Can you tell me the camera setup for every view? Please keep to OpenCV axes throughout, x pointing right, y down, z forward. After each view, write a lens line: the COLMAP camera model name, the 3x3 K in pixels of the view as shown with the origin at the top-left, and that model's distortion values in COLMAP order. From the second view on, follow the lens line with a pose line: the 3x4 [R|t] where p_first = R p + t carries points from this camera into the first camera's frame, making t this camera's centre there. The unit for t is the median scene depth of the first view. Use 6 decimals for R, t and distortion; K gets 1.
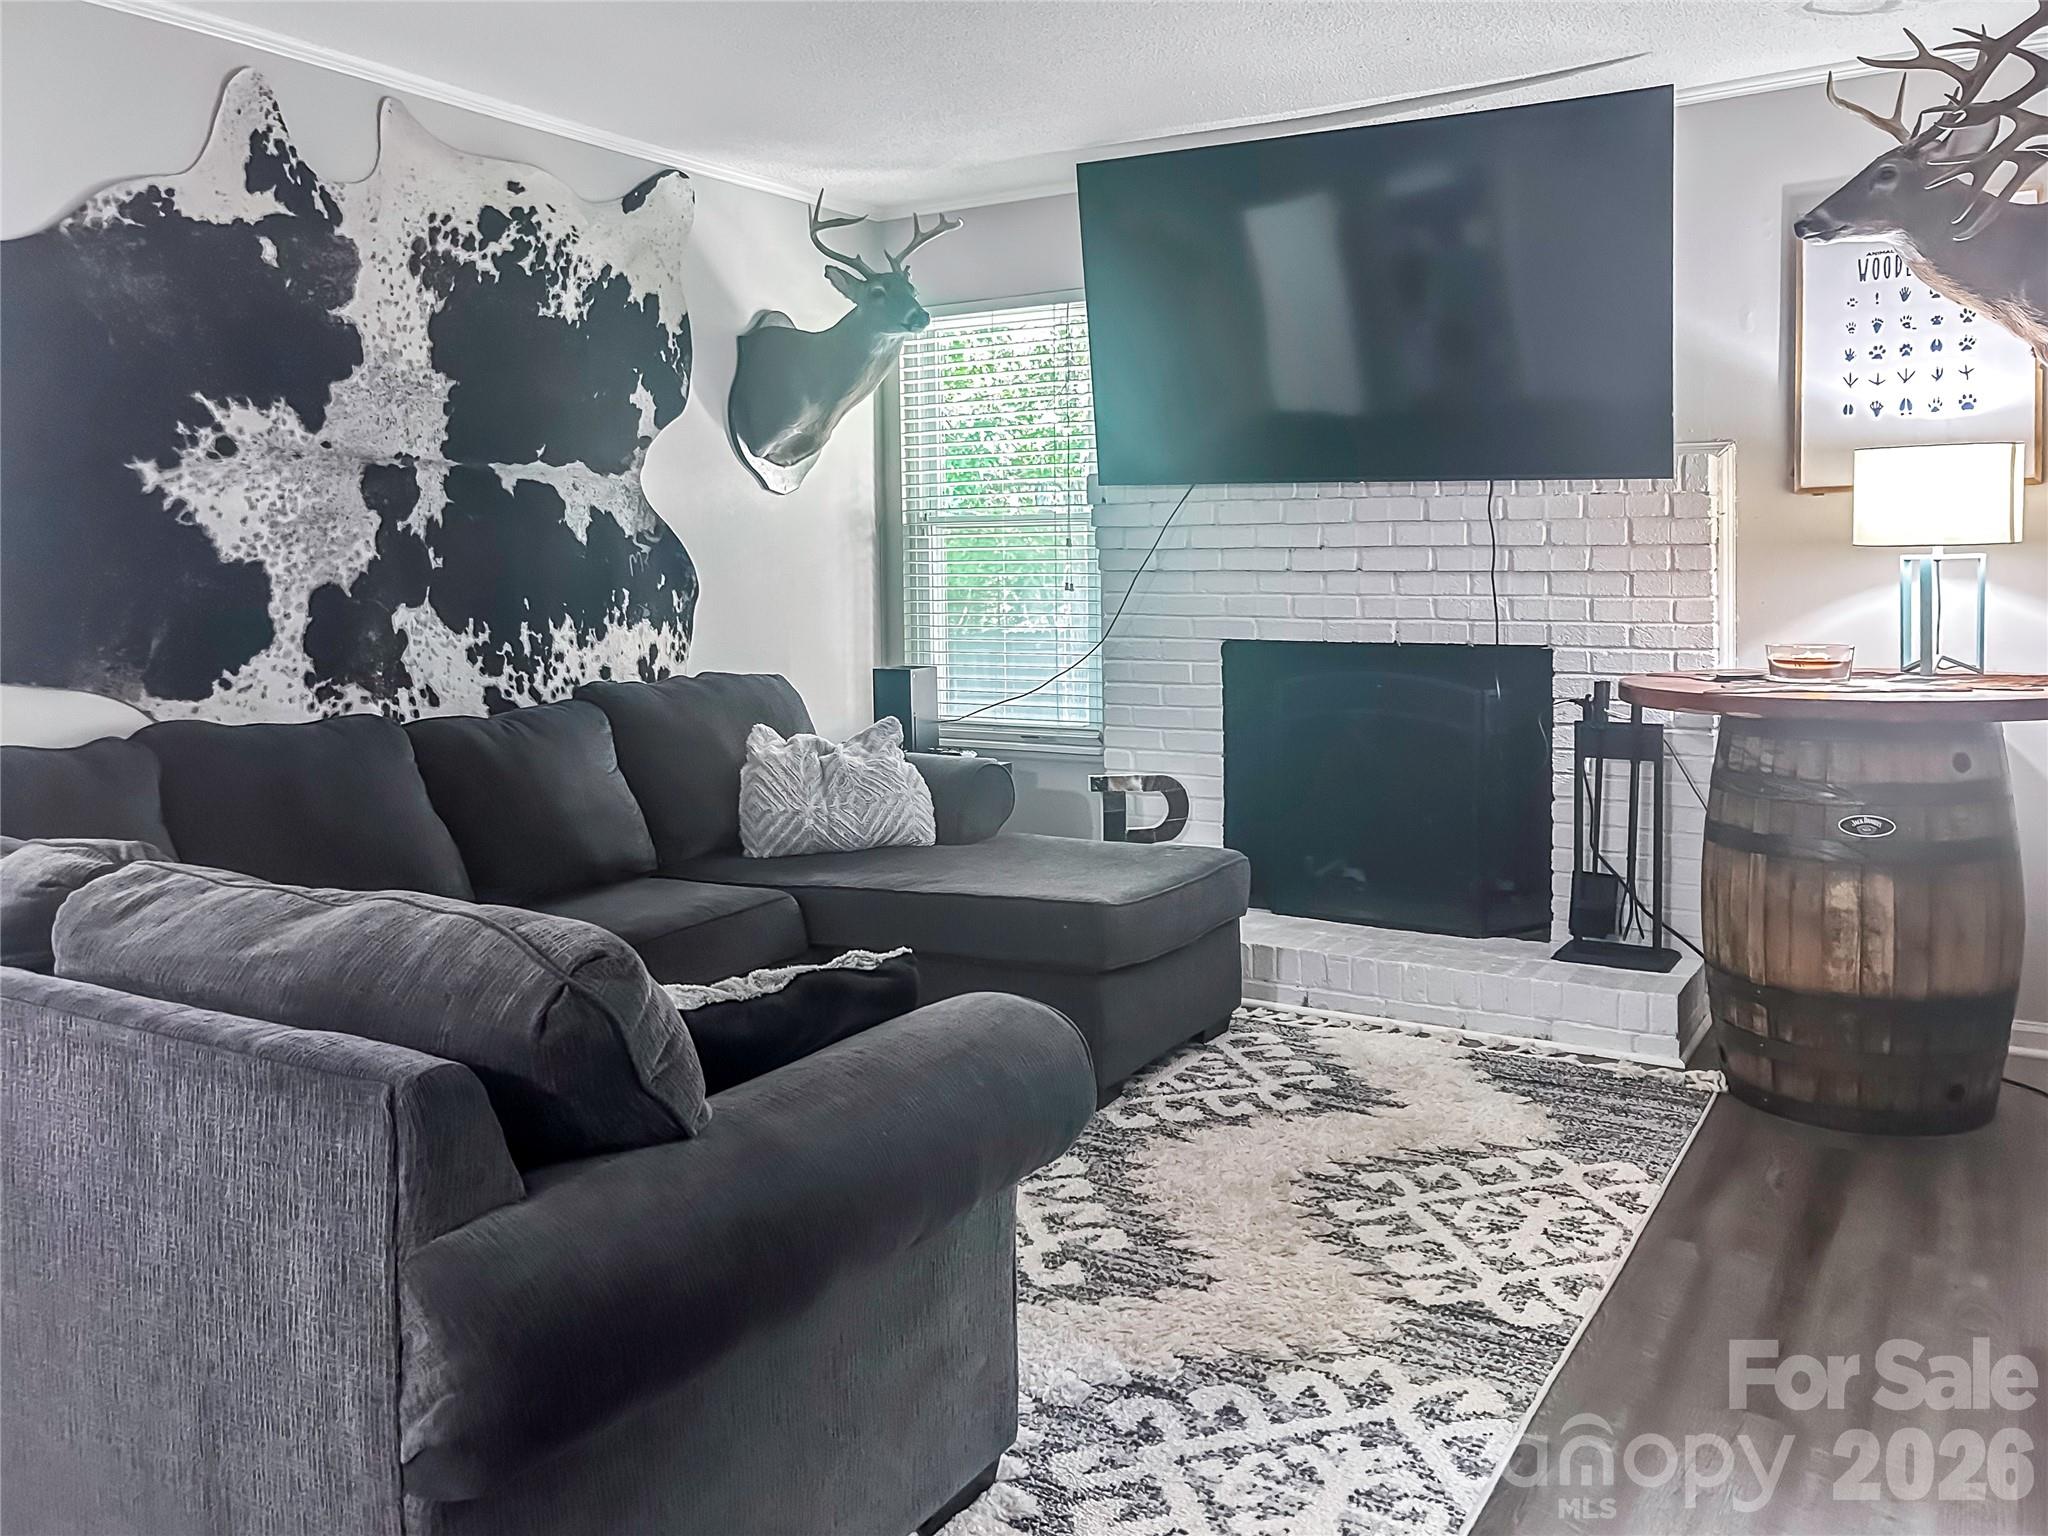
lens RADIAL K [[1589.8, 0, 1043.6], [0, 1589.8, 751.3], [0, 0, 1]] dist [-0.060143, 0.100991]
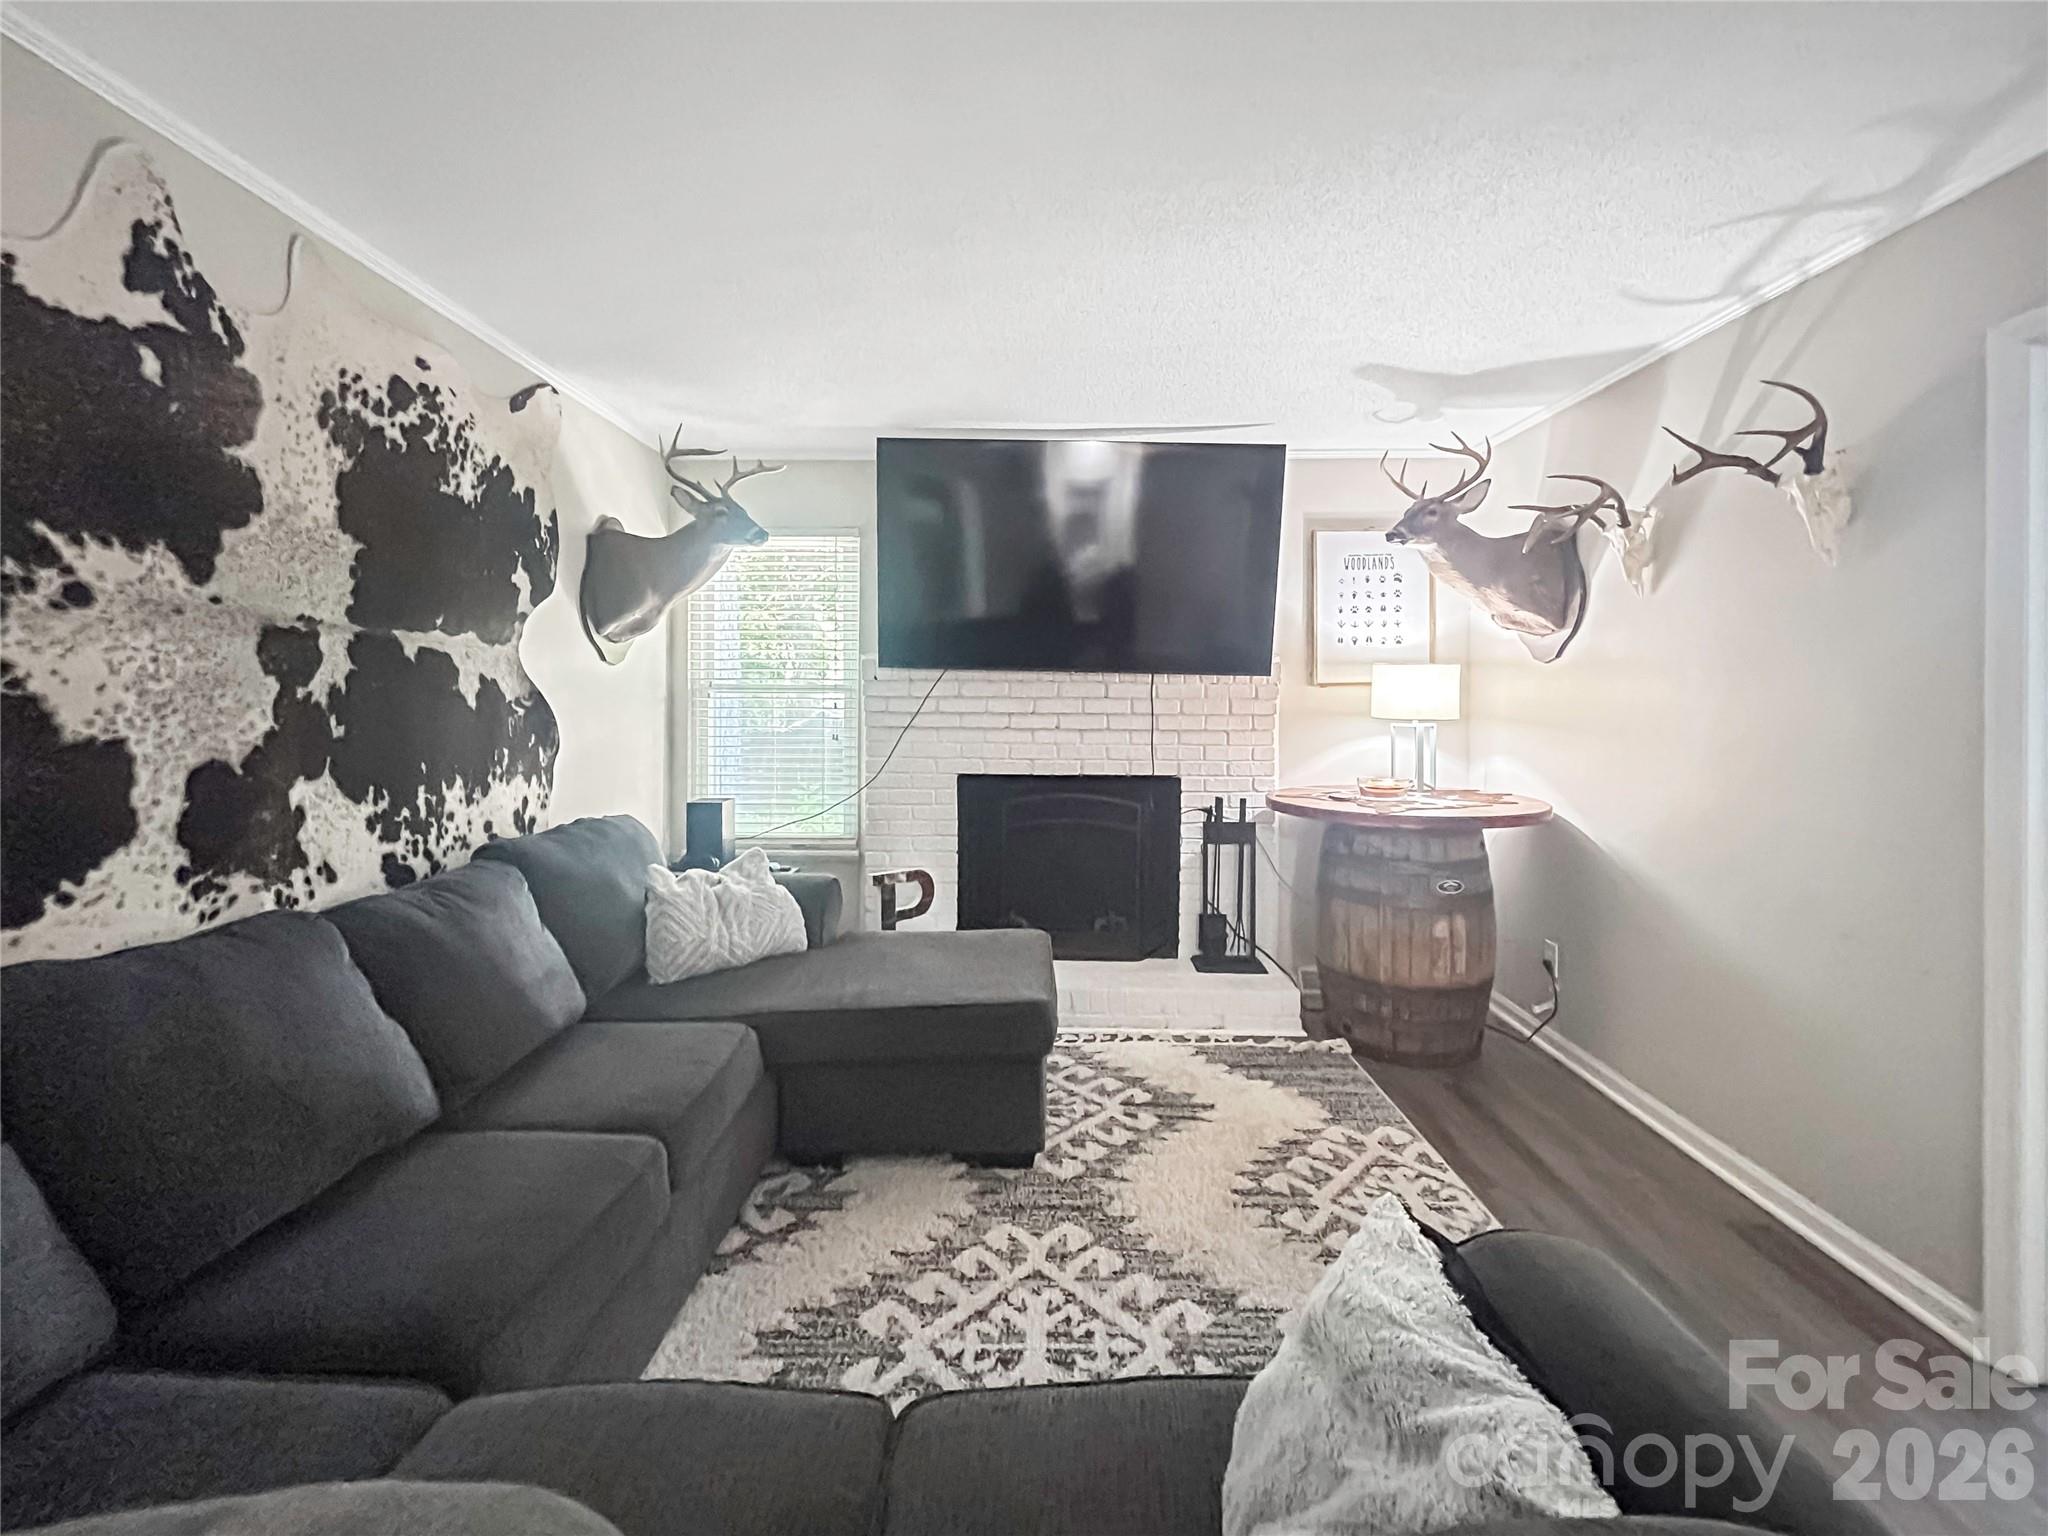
lens RADIAL K [[851.0, 0, 1021.1], [0, 851.0, 739.9], [0, 0, 1]] dist [0.001298, -0.000745]
pose [[0.869416, -0.010600, 0.493967, -0.283780], [0.046181, 0.997136, -0.059885, -0.065655], [-0.491918, 0.074877, 0.867416, 0.360074]]
